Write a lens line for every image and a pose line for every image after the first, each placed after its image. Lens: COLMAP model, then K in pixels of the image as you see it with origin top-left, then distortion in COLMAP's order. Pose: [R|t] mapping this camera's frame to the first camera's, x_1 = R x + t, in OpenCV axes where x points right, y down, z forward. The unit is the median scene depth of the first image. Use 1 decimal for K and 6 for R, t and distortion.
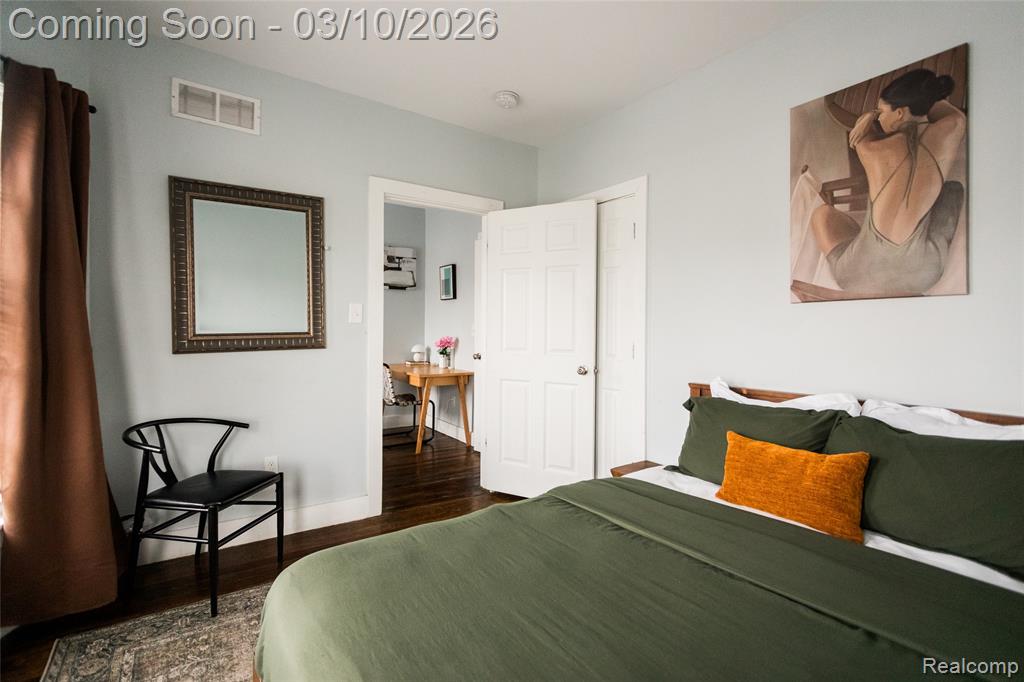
lens RADIAL K [[487.5, 0, 510.0], [0, 487.5, 334.4], [0, 0, 1]] dist [-0.005607, 0.005031]
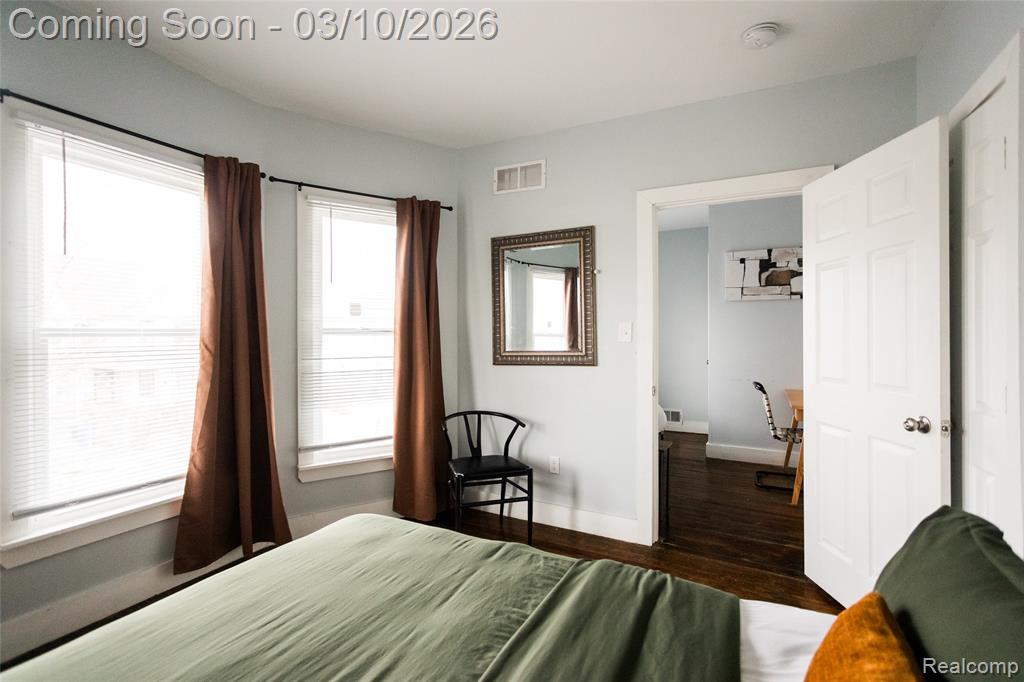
lens RADIAL K [[487.5, 0, 510.8], [0, 487.5, 341.1], [0, 0, 1]] dist [-0.005607, 0.005031]
pose [[0.446764, -0.004160, -0.894642, 0.505600], [-0.014277, 0.999829, -0.011778, -0.010772], [0.894538, 0.018035, 0.446628, 0.367701]]
